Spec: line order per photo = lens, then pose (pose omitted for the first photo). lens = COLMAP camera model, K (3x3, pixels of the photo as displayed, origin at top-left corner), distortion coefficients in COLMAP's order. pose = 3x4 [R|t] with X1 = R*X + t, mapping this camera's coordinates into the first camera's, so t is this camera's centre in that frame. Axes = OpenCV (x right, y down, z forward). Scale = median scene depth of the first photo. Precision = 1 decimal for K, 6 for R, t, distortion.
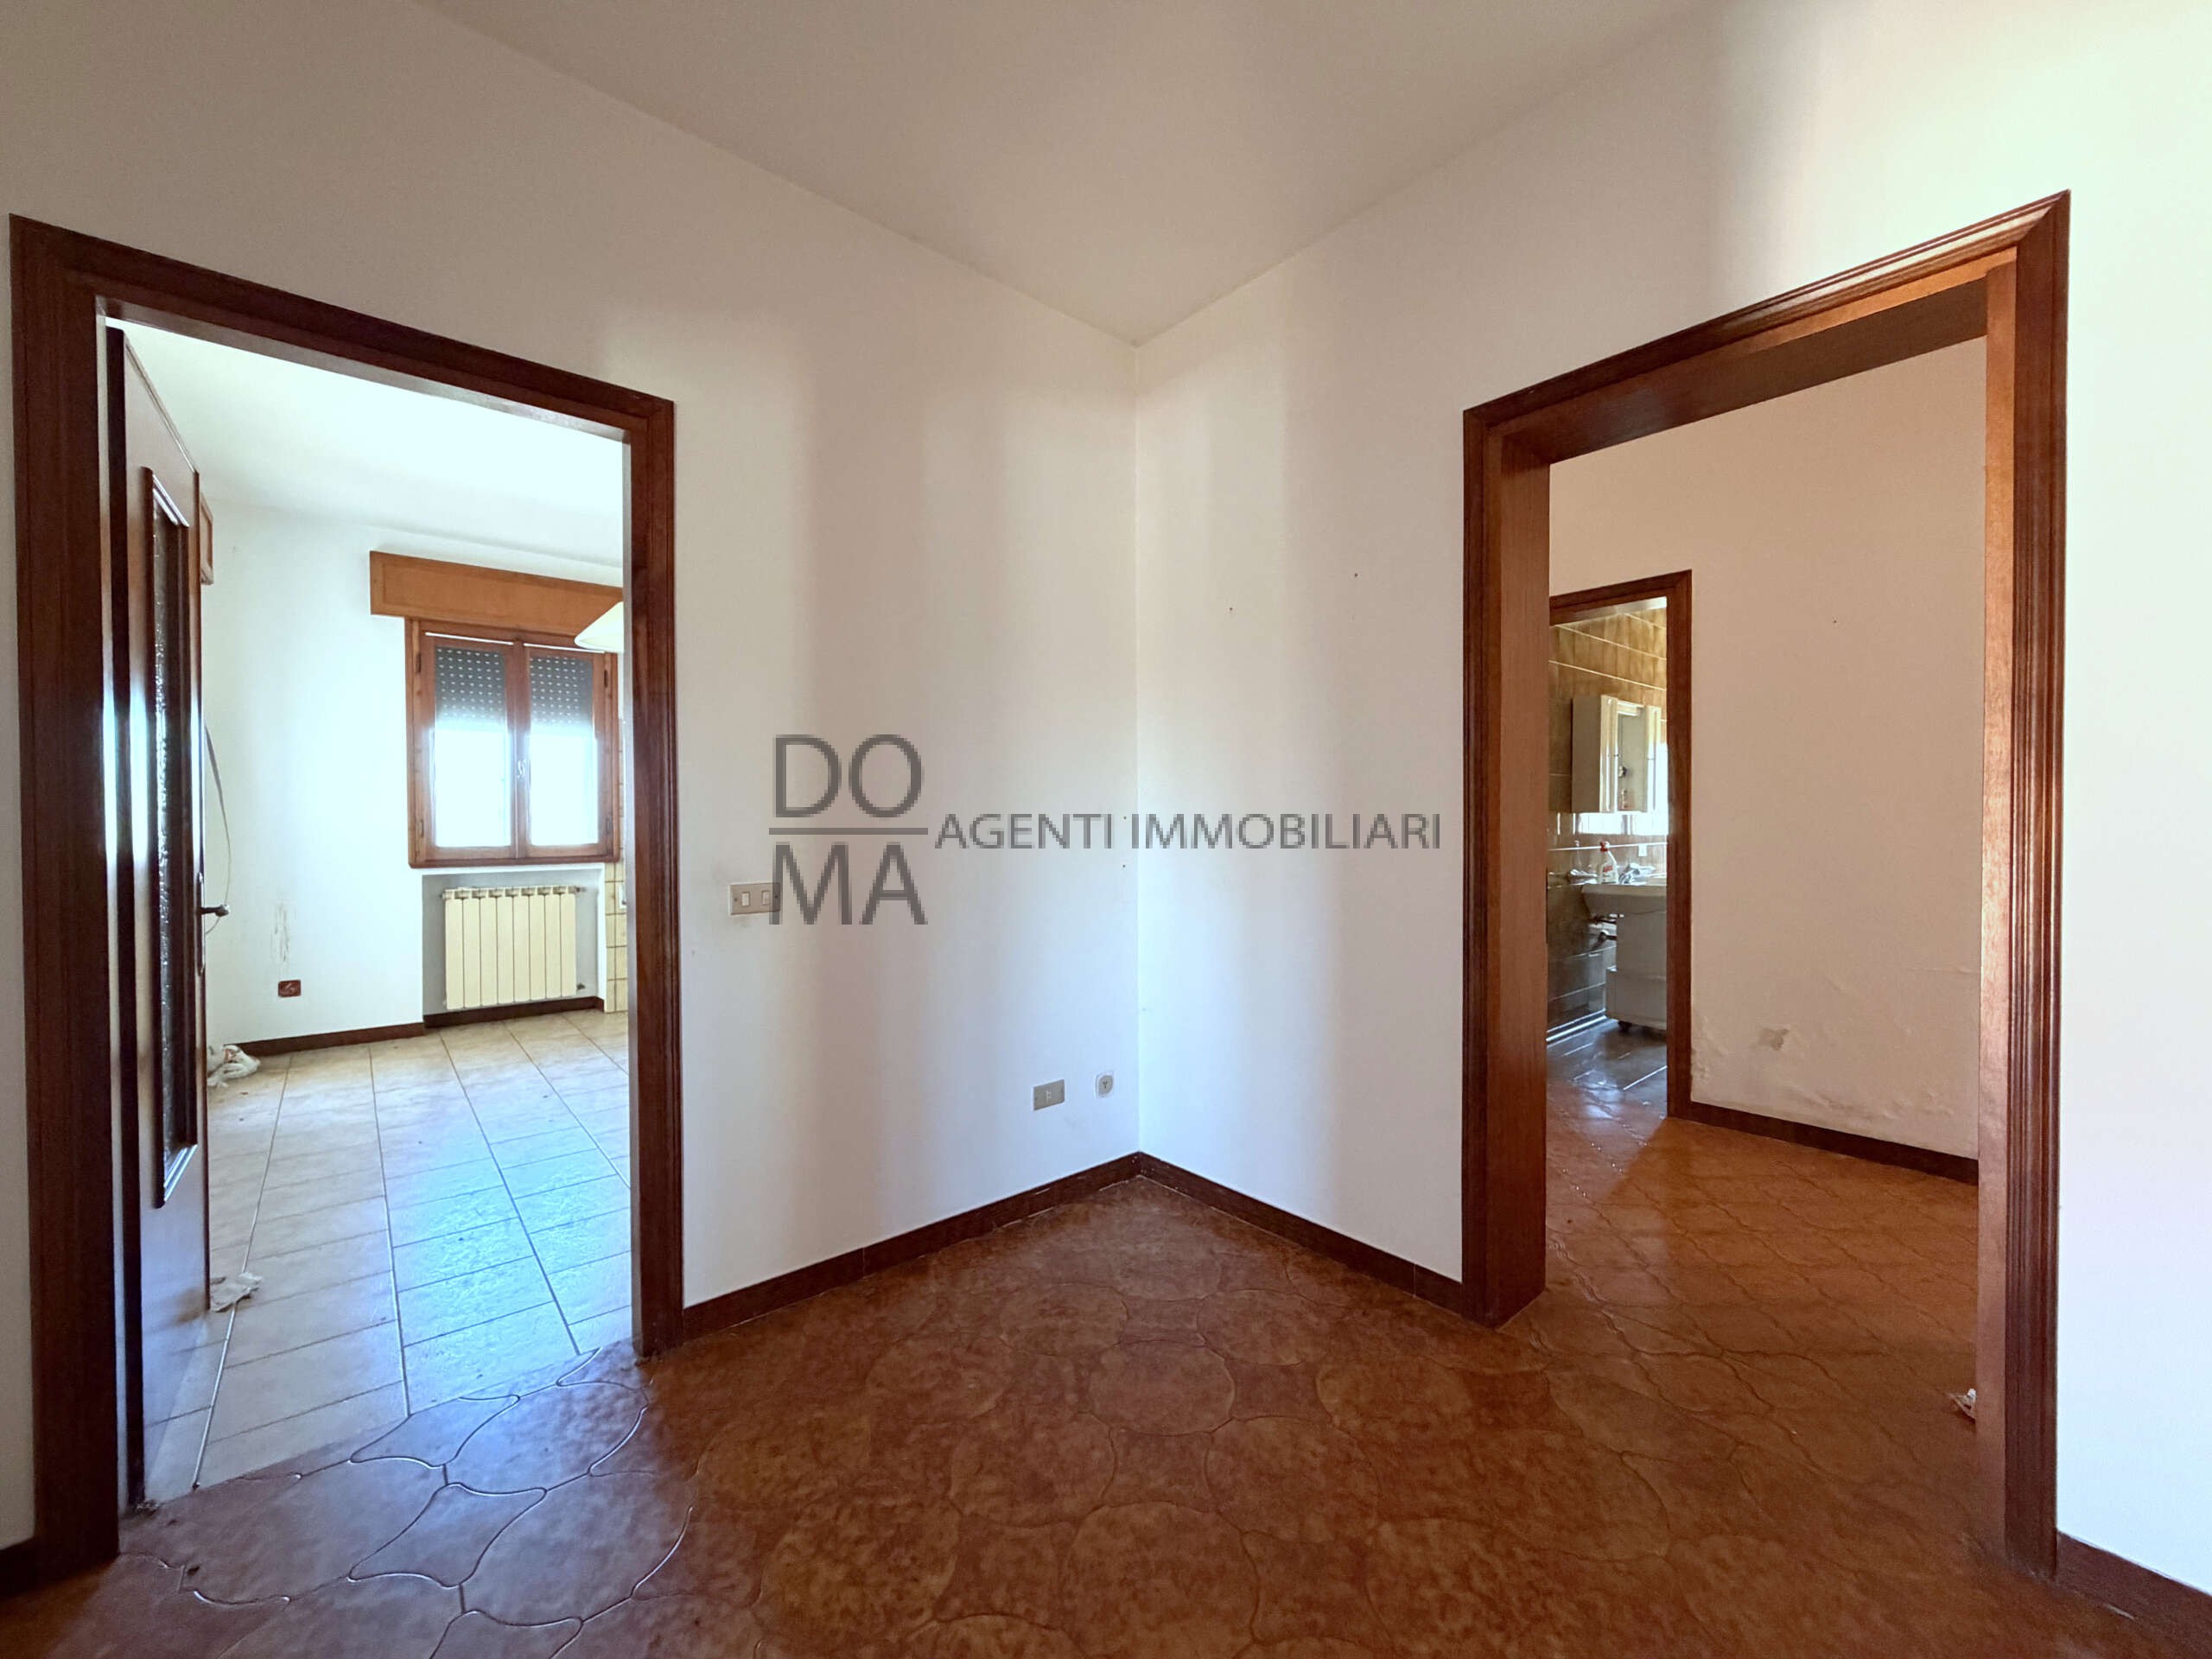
lens RADIAL K [[887.2, 0, 1099.2], [0, 887.2, 828.3], [0, 0, 1]] dist [0.001382, -0.000148]
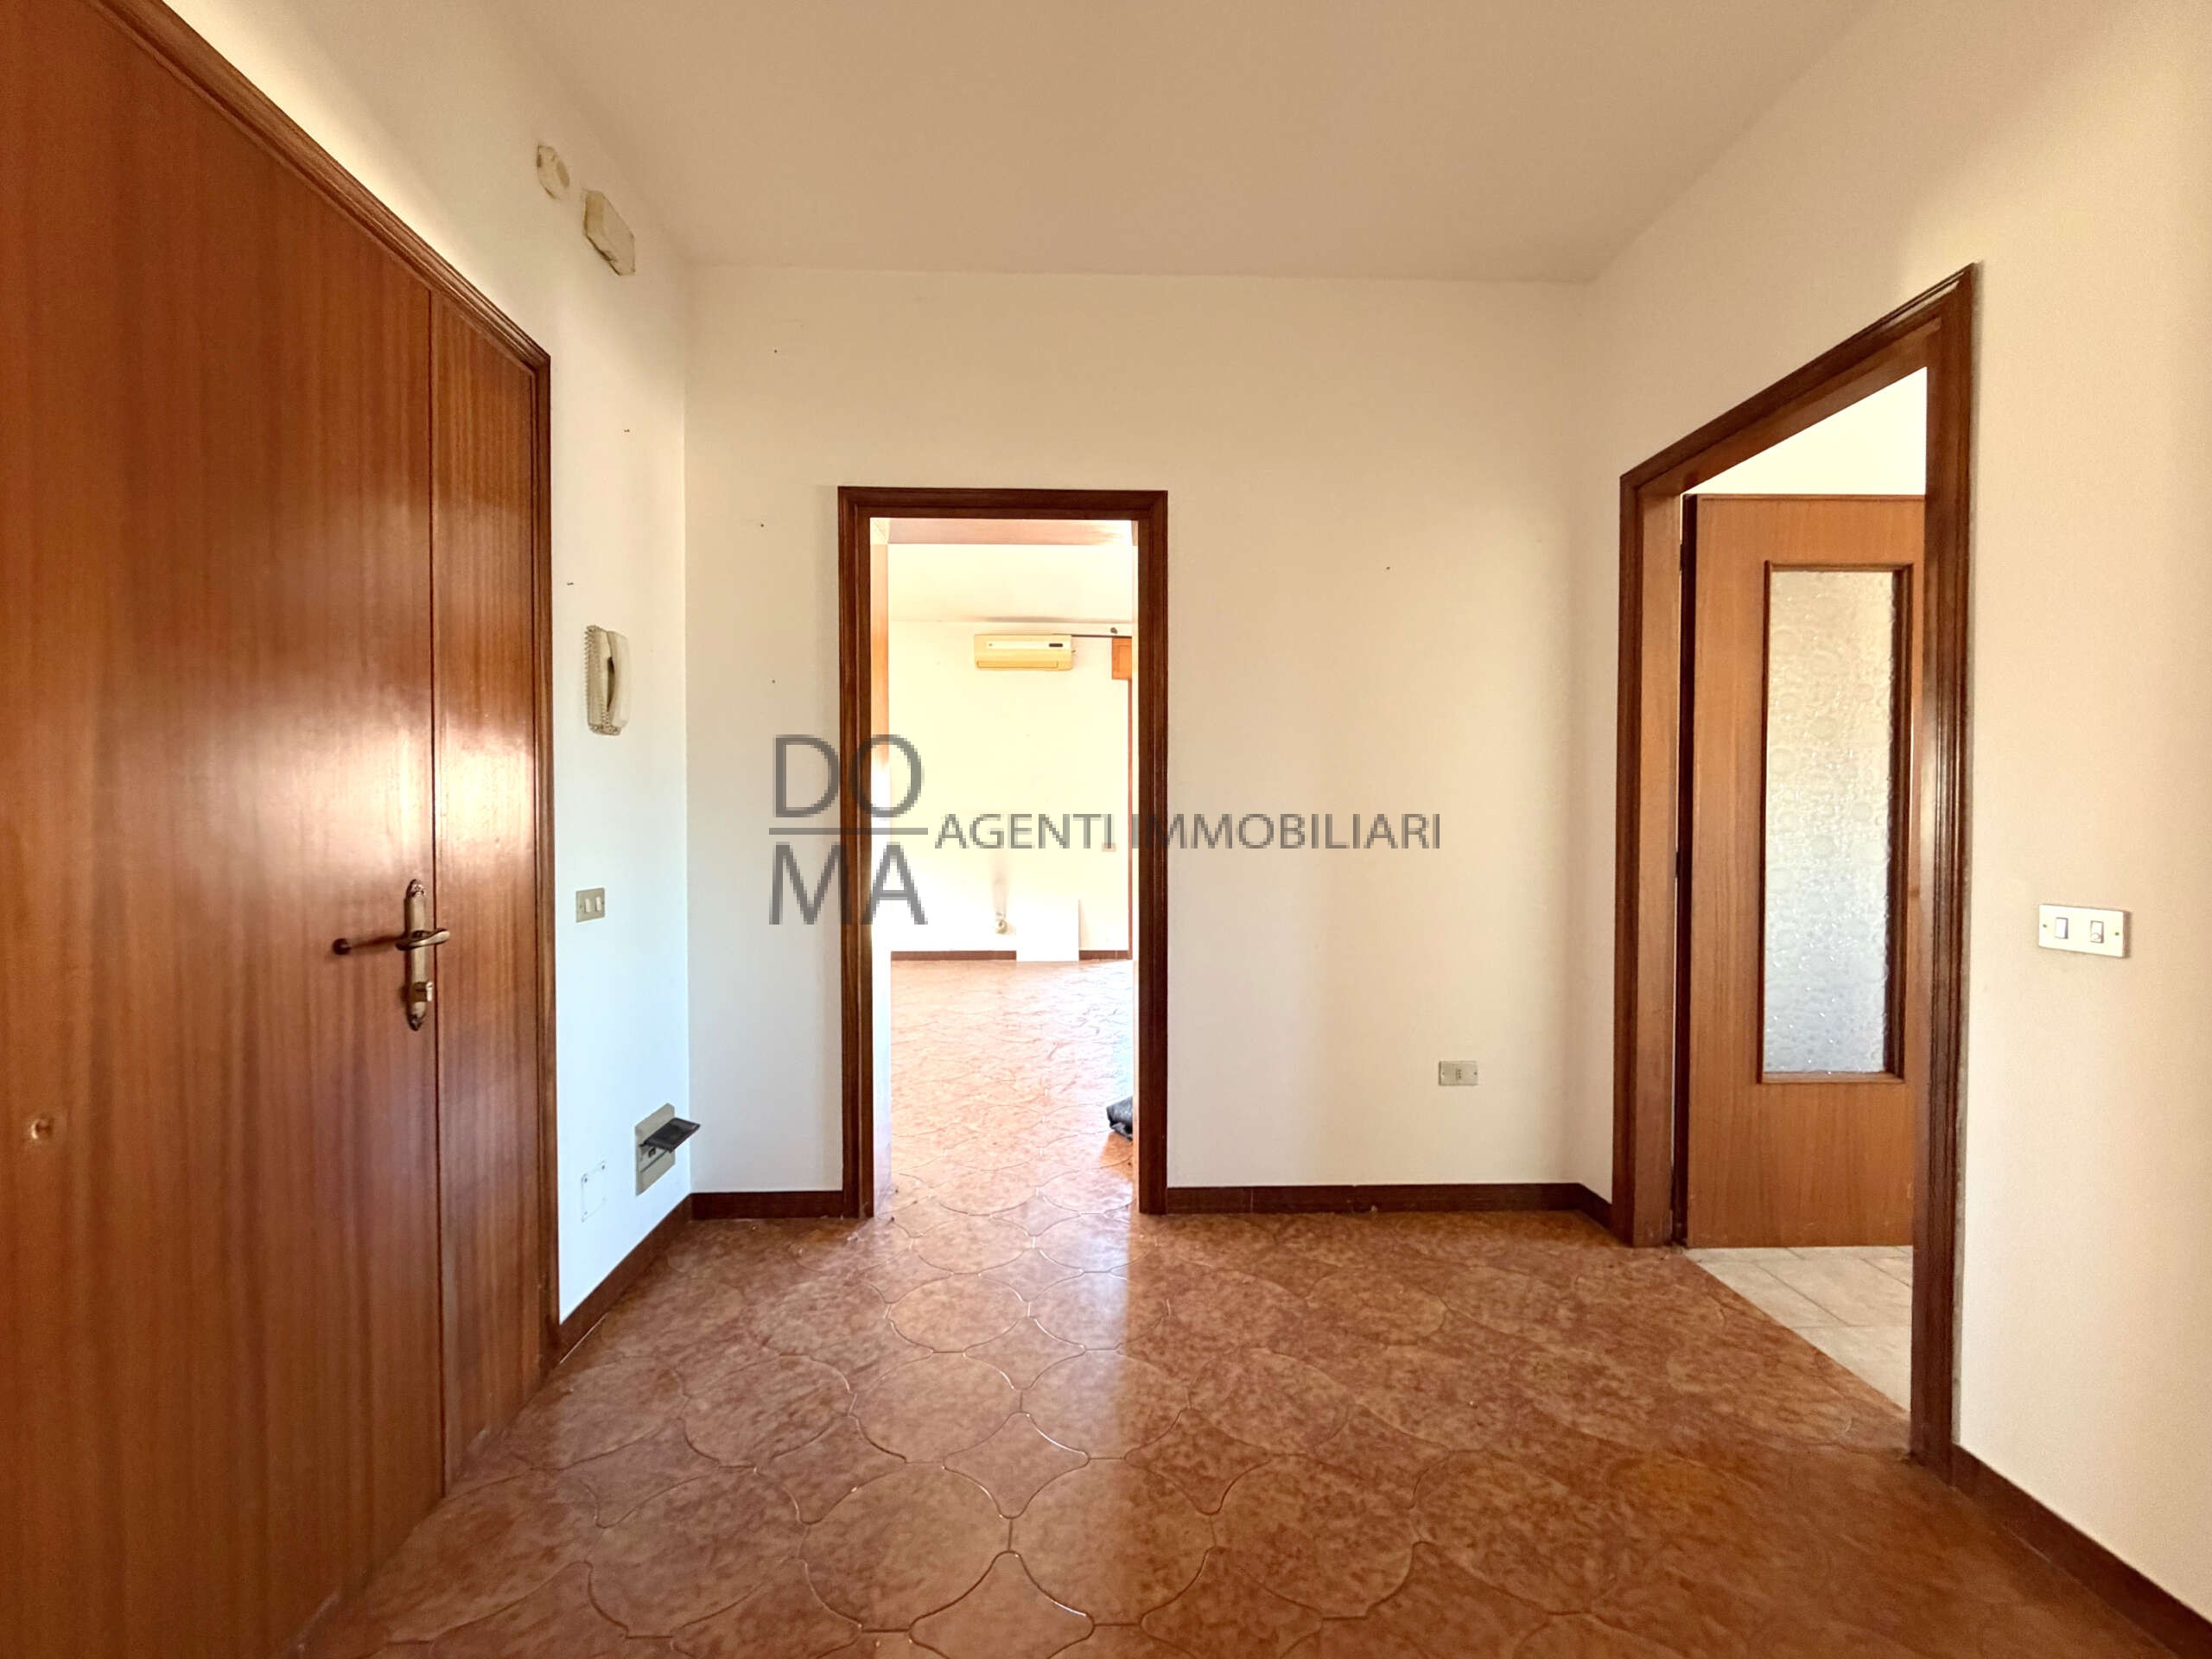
lens RADIAL K [[887.2, 0, 1099.2], [0, 887.2, 828.3], [0, 0, 1]] dist [0.001382, -0.000148]
pose [[-0.625868, 0.015204, -0.779781, 0.798834], [-0.008473, 0.999618, 0.026290, -0.010592], [0.779883, 0.023061, -0.625501, 1.199797]]
